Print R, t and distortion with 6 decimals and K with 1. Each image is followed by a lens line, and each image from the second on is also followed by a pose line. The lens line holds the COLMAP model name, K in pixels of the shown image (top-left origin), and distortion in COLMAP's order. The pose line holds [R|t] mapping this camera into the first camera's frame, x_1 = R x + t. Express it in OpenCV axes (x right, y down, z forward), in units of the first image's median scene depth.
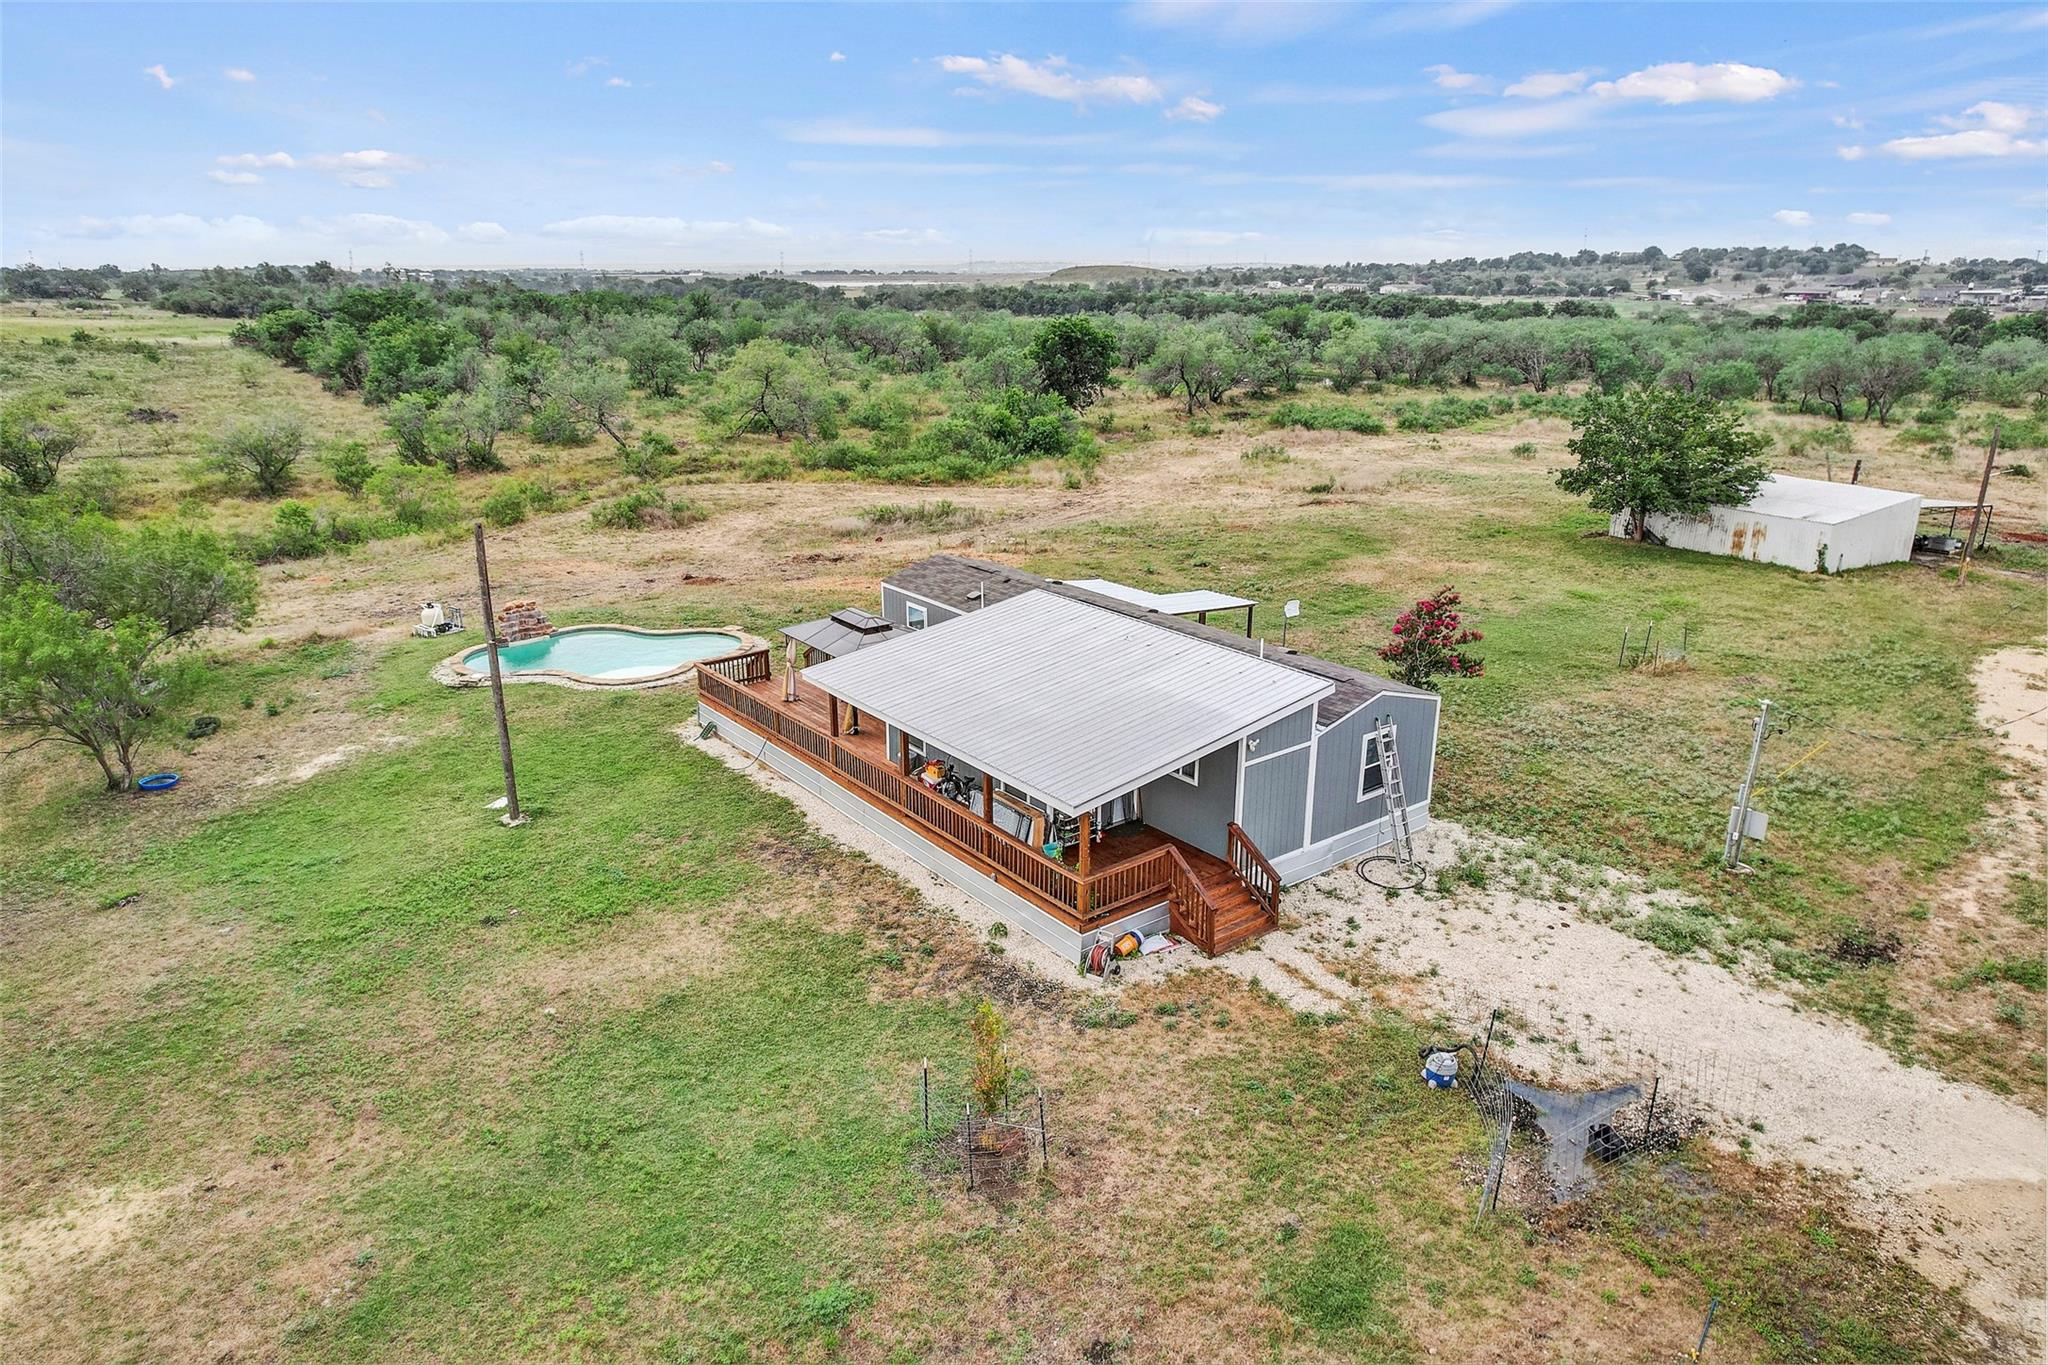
lens RADIAL K [[1312.3, 0, 1024.0], [0, 1312.3, 682.5], [0, 0, 1]] dist [-0.075440, 0.067675]
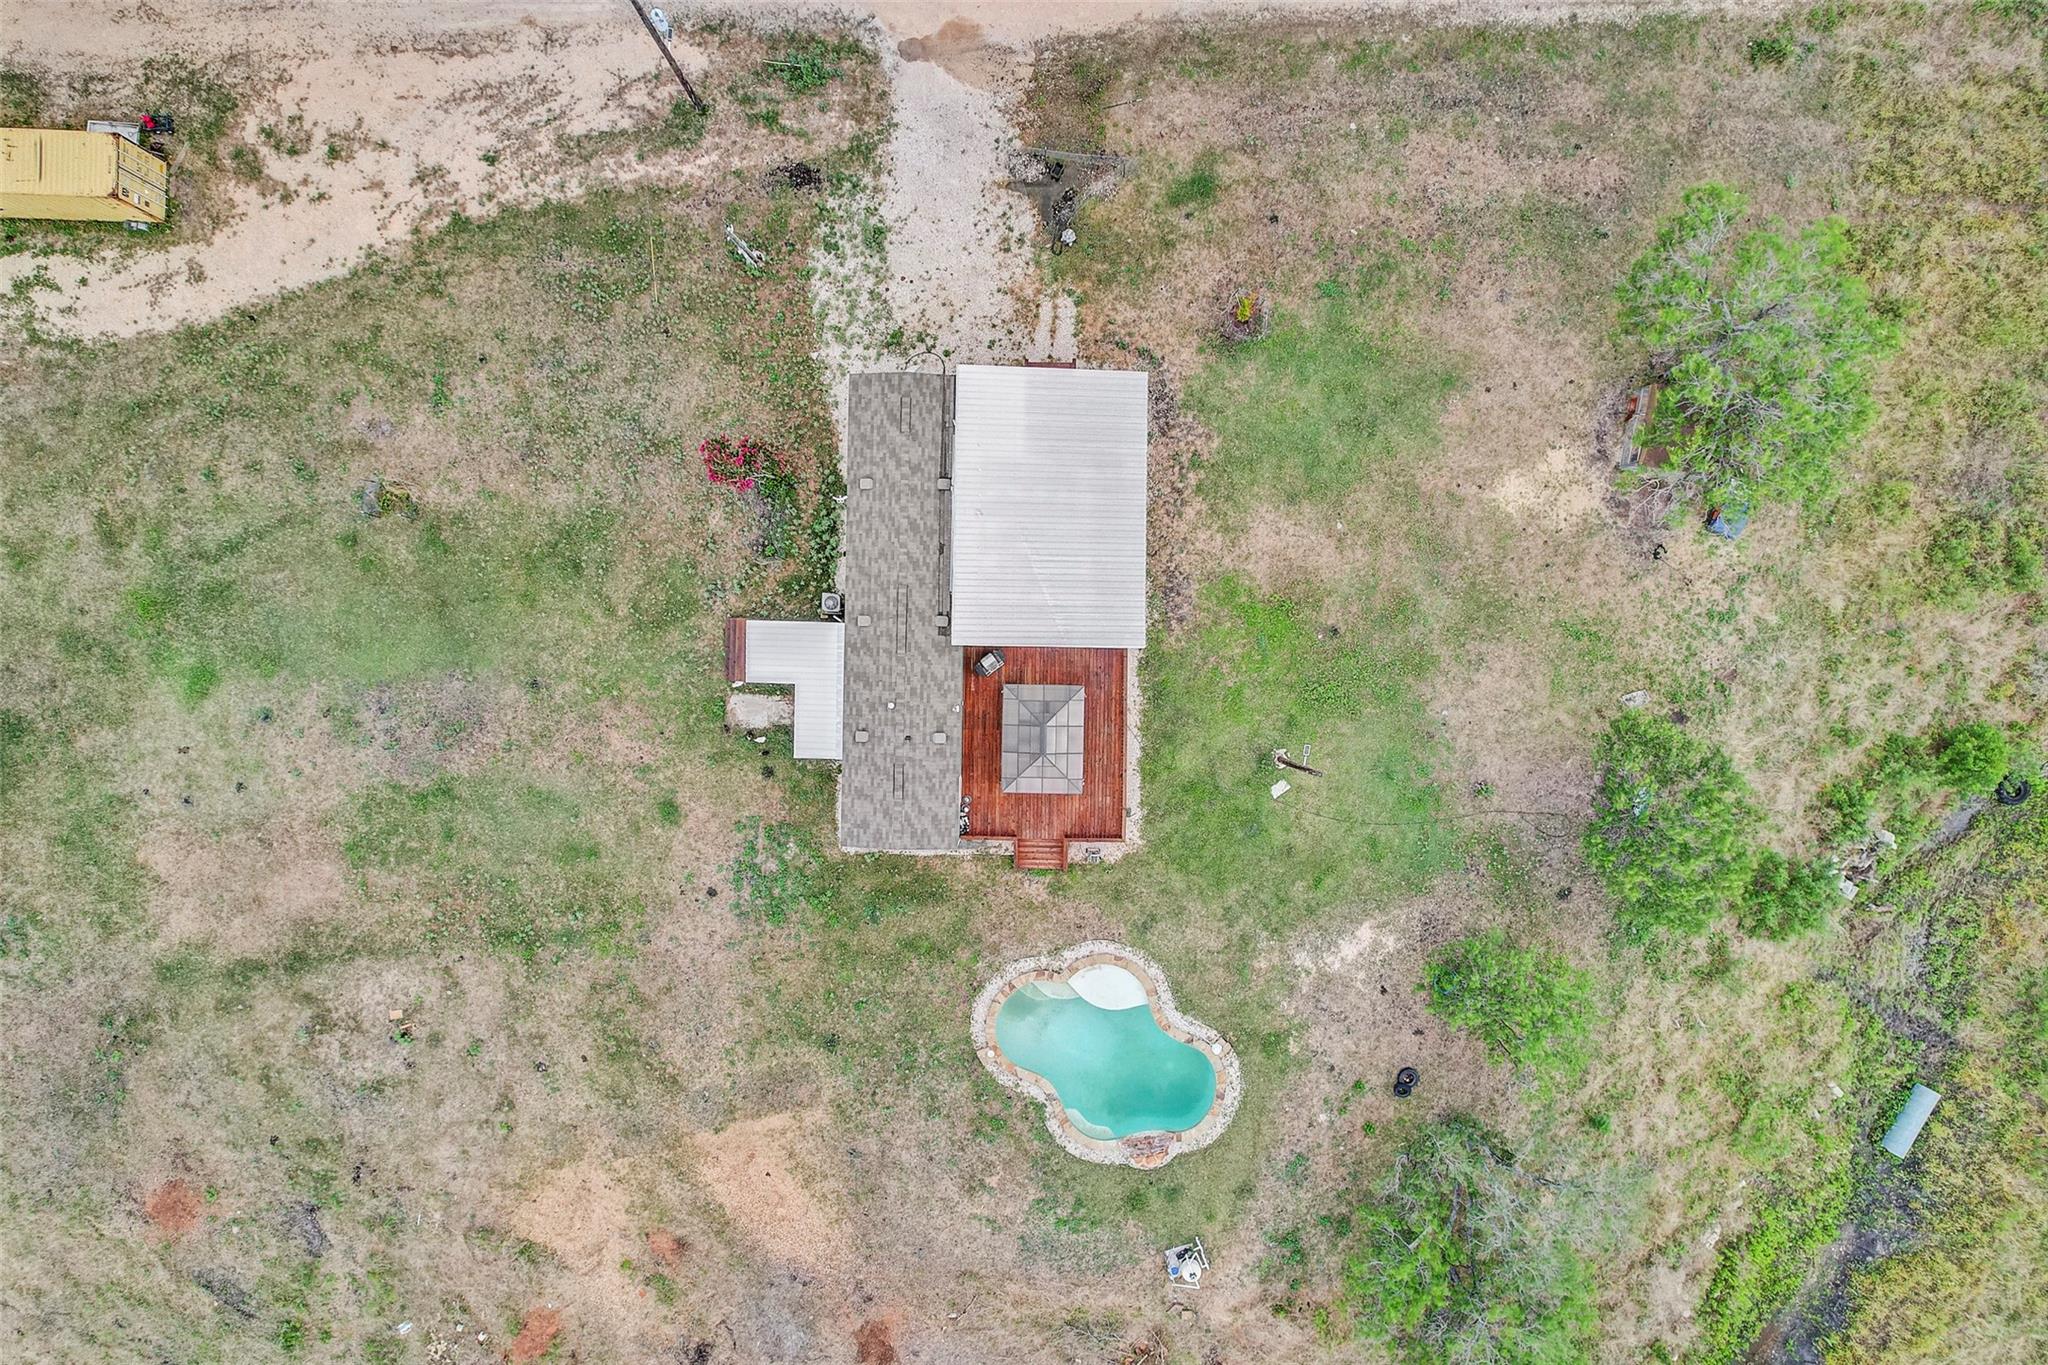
lens RADIAL K [[1312.3, 0, 1024.0], [0, 1312.3, 682.5], [0, 0, 1]] dist [-0.075440, 0.067675]
pose [[-0.786842, -0.617102, -0.008078, -0.086241], [0.190434, -0.255224, 0.947943, -1.854561], [-0.587039, 0.744343, 0.318338, 0.752229]]
